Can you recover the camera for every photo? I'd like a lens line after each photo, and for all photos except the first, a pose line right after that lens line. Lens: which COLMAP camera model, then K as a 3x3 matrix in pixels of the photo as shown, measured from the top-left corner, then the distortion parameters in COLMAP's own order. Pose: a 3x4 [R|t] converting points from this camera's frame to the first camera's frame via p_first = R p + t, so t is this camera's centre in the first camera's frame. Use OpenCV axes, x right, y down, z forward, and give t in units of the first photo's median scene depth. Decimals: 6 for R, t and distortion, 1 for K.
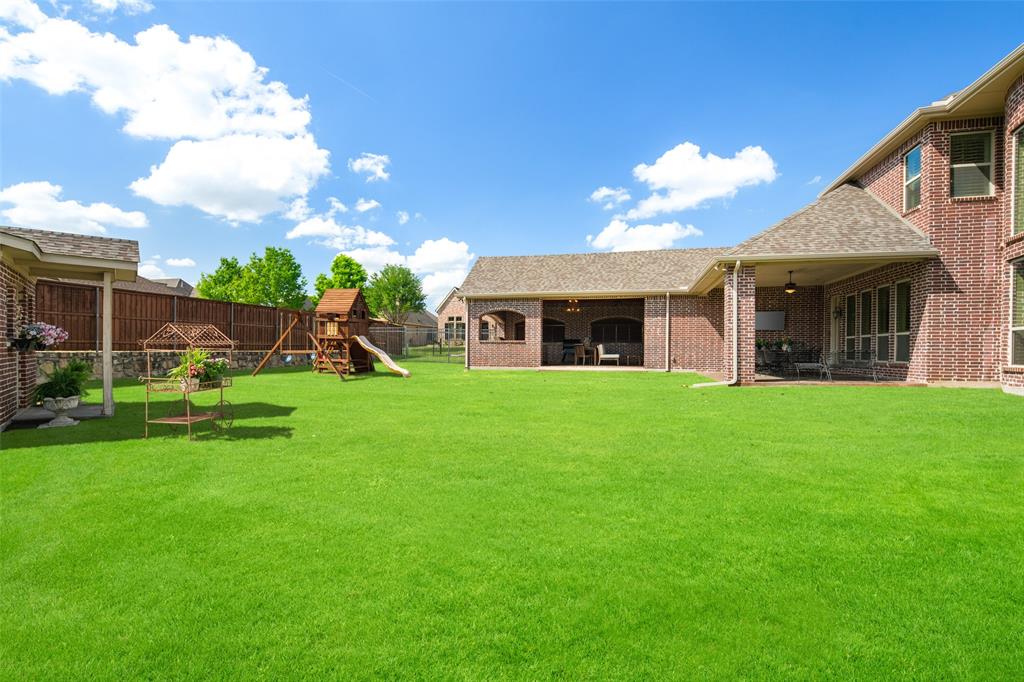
lens RADIAL K [[498.3, 0, 512.0], [0, 498.3, 341.0], [0, 0, 1]] dist [0.003604, 0.000292]
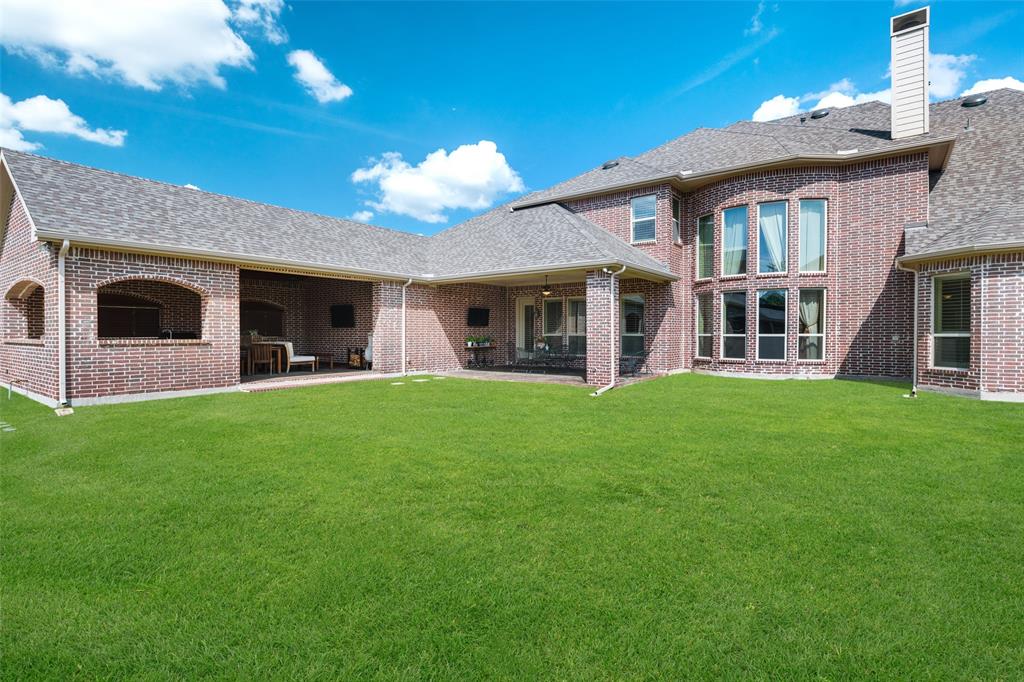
lens RADIAL K [[496.1, 0, 511.3], [0, 496.1, 339.6], [0, 0, 1]] dist [0.000297, -0.000189]
pose [[0.393193, -0.017232, 0.919295, -0.344883], [-0.014893, 0.999574, 0.025106, -0.019202], [-0.919335, -0.023563, 0.392769, 0.493181]]
